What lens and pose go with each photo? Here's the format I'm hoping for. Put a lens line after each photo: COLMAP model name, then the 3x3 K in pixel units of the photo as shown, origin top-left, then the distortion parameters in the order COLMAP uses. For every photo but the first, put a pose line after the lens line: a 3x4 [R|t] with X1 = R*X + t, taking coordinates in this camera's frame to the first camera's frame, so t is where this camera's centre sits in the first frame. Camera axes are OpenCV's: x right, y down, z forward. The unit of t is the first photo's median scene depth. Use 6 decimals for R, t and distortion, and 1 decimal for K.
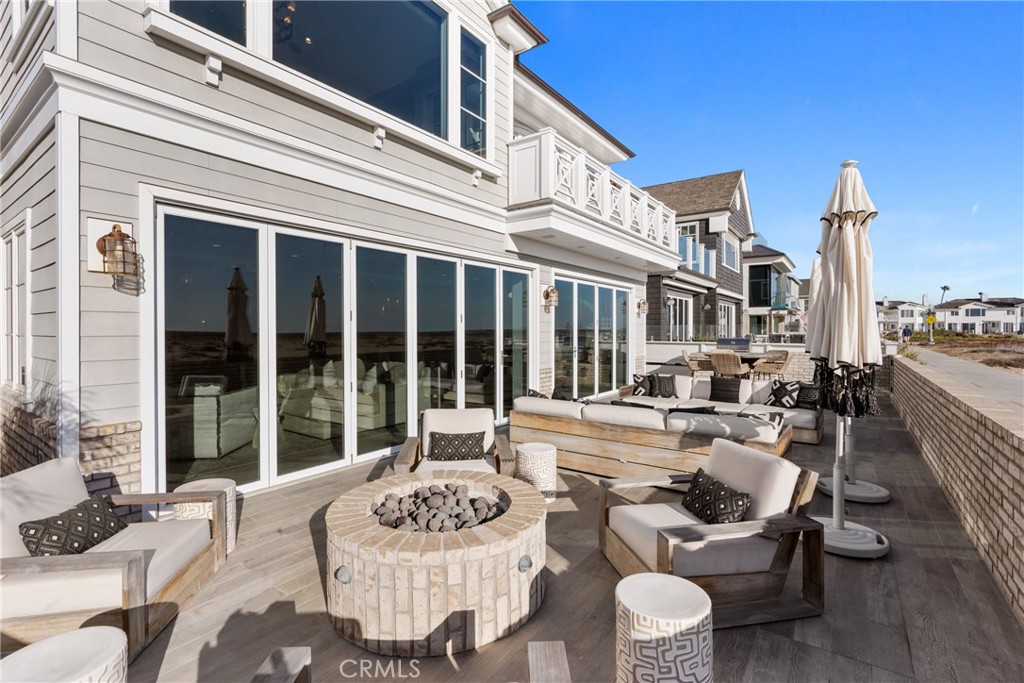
lens RADIAL K [[465.2, 0, 513.4], [0, 465.2, 335.7], [0, 0, 1]] dist [-0.006523, 0.000660]
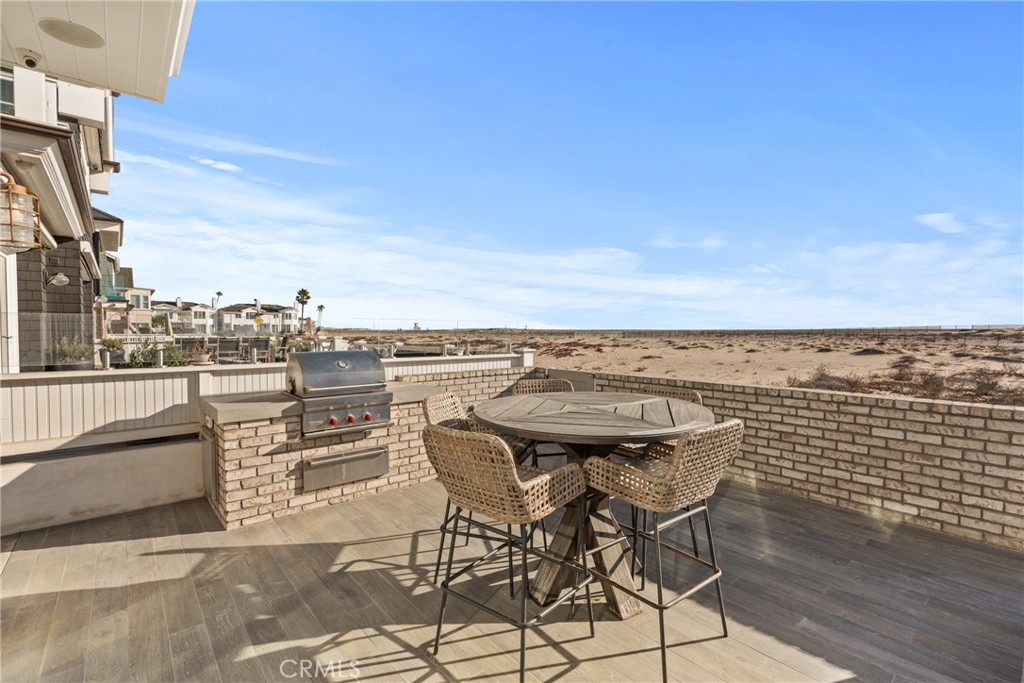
lens RADIAL K [[463.2, 0, 513.4], [0, 463.2, 338.9], [0, 0, 1]] dist [-0.004505, 0.000467]
pose [[0.235581, -0.019762, 0.971654, 0.234287], [0.015455, 0.999743, 0.016586, -0.015532], [-0.971732, 0.011110, 0.235826, 1.227054]]
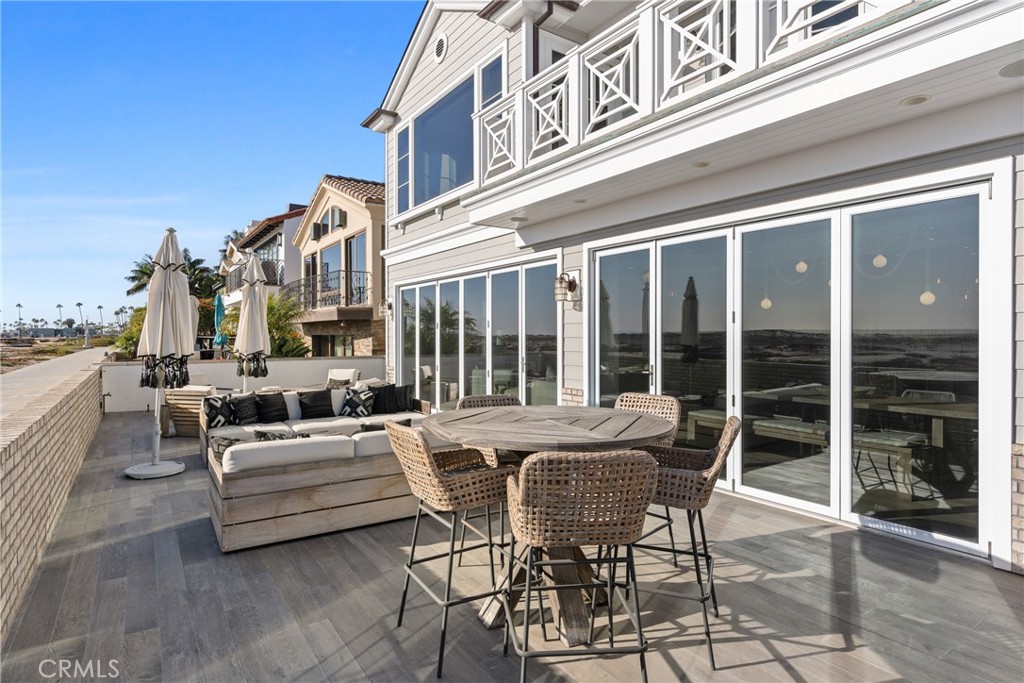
lens RADIAL K [[552.4, 0, 512.4], [0, 552.4, 334.1], [0, 0, 1]] dist [-0.002870, 0.000887]
pose [[-0.341029, 0.001259, -0.940052, 1.024058], [-0.011666, 0.999916, 0.005571, -0.020240], [0.939980, 0.012866, -0.340986, 1.377927]]
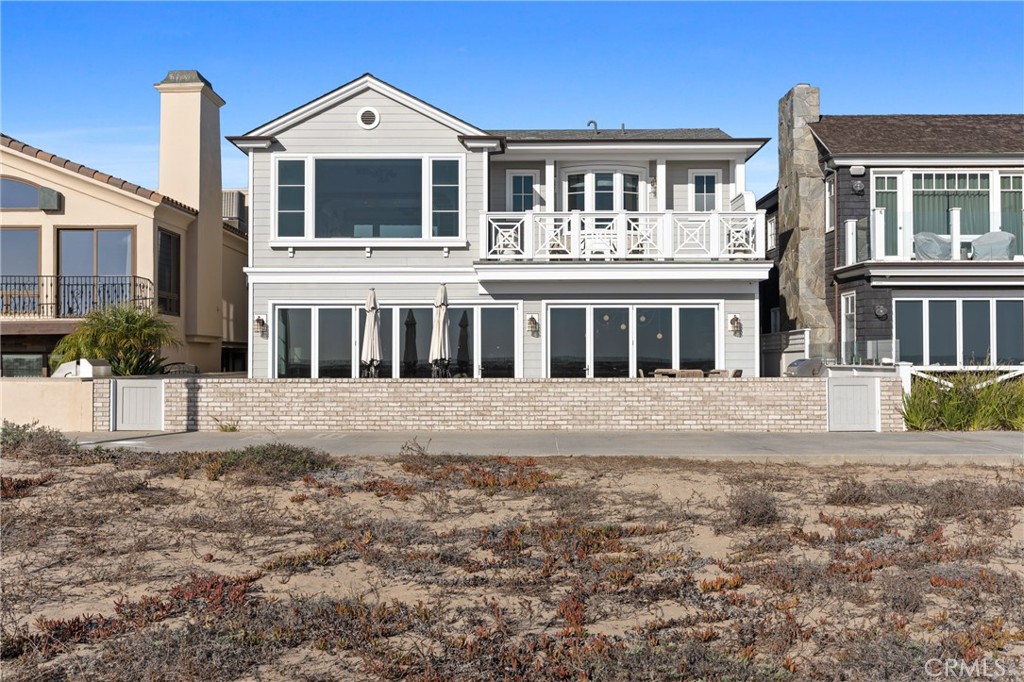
lens RADIAL K [[1005.4, 0, 512.0], [0, 1005.4, 341.0], [0, 0, 1]] dist [0.005510, -0.001358]
pose [[0.578533, -0.018233, -0.815455, 2.554411], [-0.010593, 0.999498, -0.029864, 0.048492], [0.815590, 0.025916, 0.578050, -0.683685]]
